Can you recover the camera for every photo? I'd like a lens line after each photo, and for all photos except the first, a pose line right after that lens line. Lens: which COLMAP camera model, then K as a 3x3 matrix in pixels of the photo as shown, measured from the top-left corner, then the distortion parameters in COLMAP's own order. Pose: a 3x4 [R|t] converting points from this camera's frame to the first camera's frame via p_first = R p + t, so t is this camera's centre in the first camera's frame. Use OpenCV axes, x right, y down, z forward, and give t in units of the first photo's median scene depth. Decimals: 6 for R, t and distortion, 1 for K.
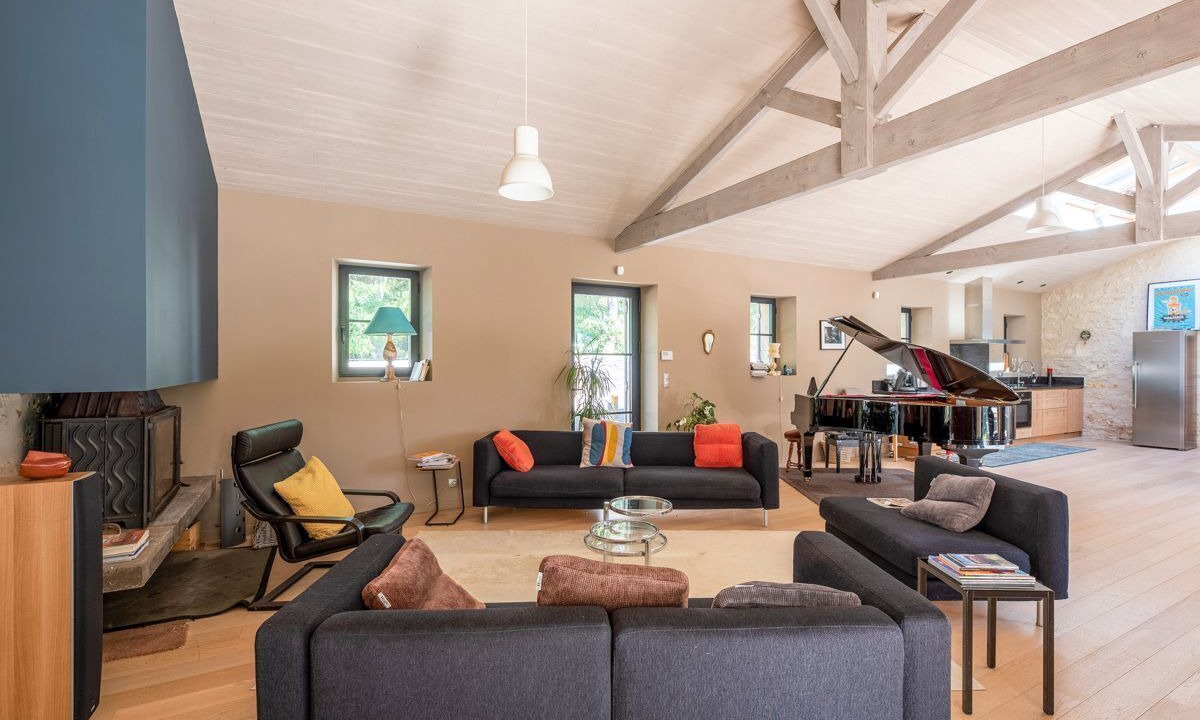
lens RADIAL K [[539.0, 0, 600.0], [0, 539.0, 360.0], [0, 0, 1]] dist [0.000047, -0.000159]
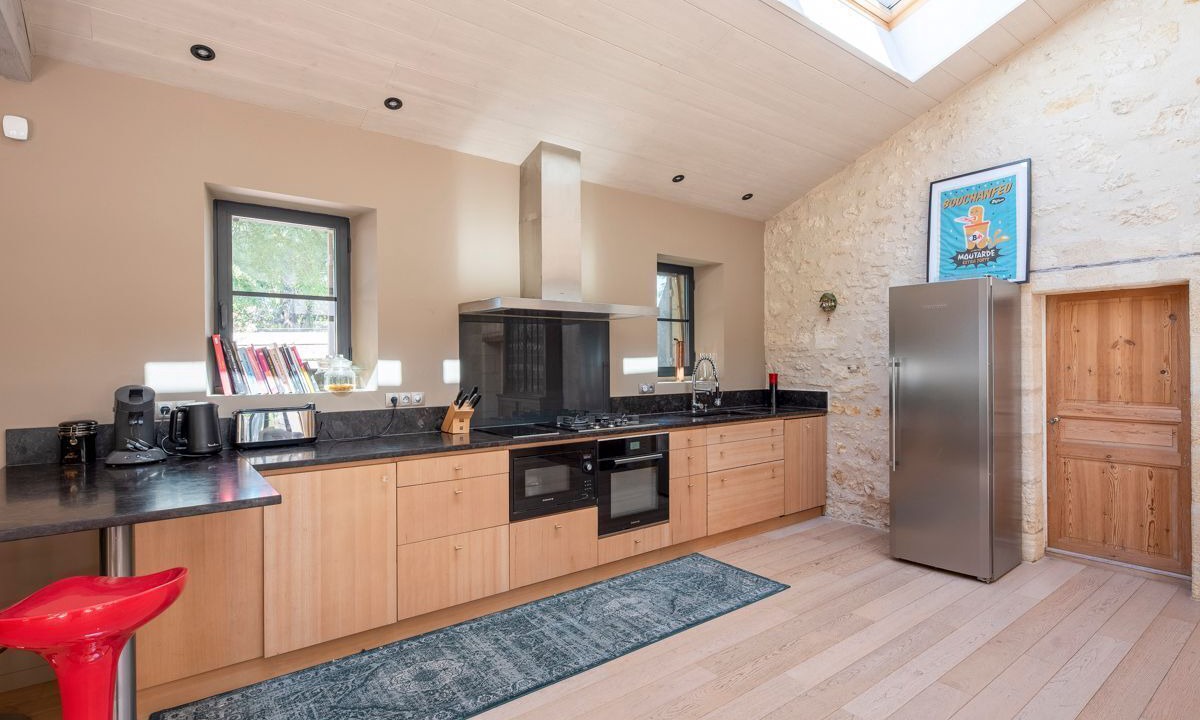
lens RADIAL K [[584.4, 0, 600.0], [0, 584.4, 360.0], [0, 0, 1]] dist [0.000310, 0.000025]
pose [[0.986619, -0.004857, 0.162969, 0.627700], [0.005828, 0.999968, -0.005477, 0.005848], [-0.162937, 0.006353, 0.986616, 0.533781]]
